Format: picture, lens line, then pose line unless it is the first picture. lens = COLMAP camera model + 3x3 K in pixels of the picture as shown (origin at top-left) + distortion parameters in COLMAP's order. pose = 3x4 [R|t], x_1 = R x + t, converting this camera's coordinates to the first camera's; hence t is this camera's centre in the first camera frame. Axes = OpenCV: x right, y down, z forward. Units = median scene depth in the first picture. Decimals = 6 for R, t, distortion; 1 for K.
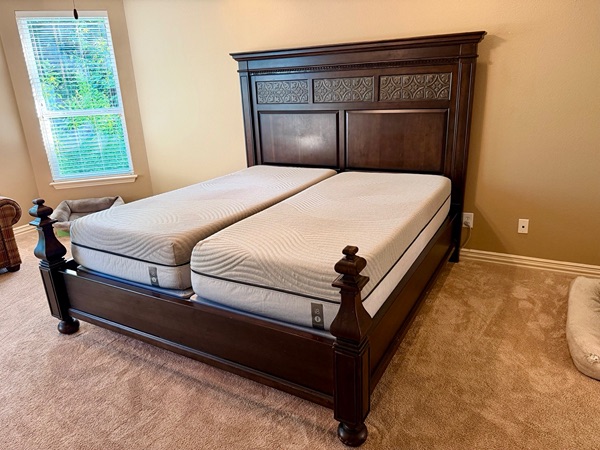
lens RADIAL K [[412.2, 0, 300.0], [0, 412.2, 225.0], [0, 0, 1]] dist [0.029378, -0.079579]
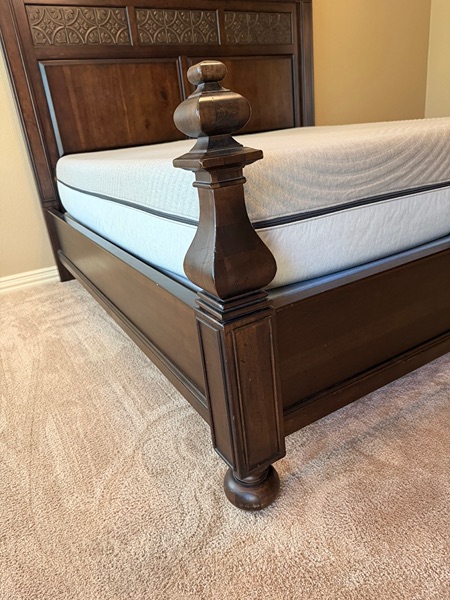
lens RADIAL K [[432.2, 0, 225.0], [0, 432.2, 300.0], [0, 0, 1]] dist [0.067424, -0.097883]
pose [[0.511971, -0.323725, 0.795668, -0.565857], [0.342117, 0.926480, 0.156812, 0.024104], [-0.787935, 0.191929, 0.585083, 0.529877]]
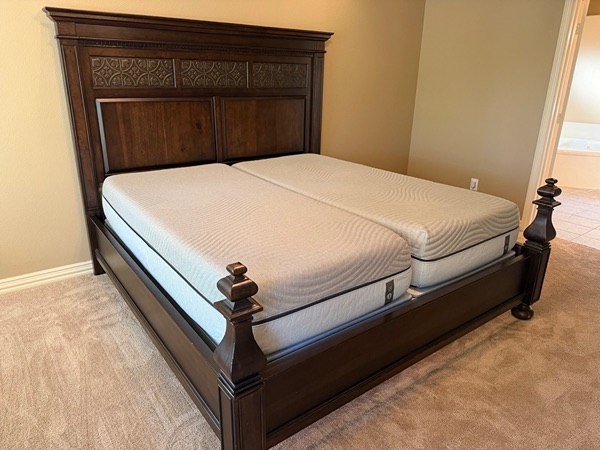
lens RADIAL K [[432.2, 0, 298.3], [0, 432.2, 221.8], [0, 0, 1]] dist [0.067424, -0.097883]
pose [[0.415395, -0.252269, 0.873961, -0.665477], [0.252713, 0.954958, 0.155534, -0.112020], [-0.873832, 0.156253, 0.460437, 0.417151]]
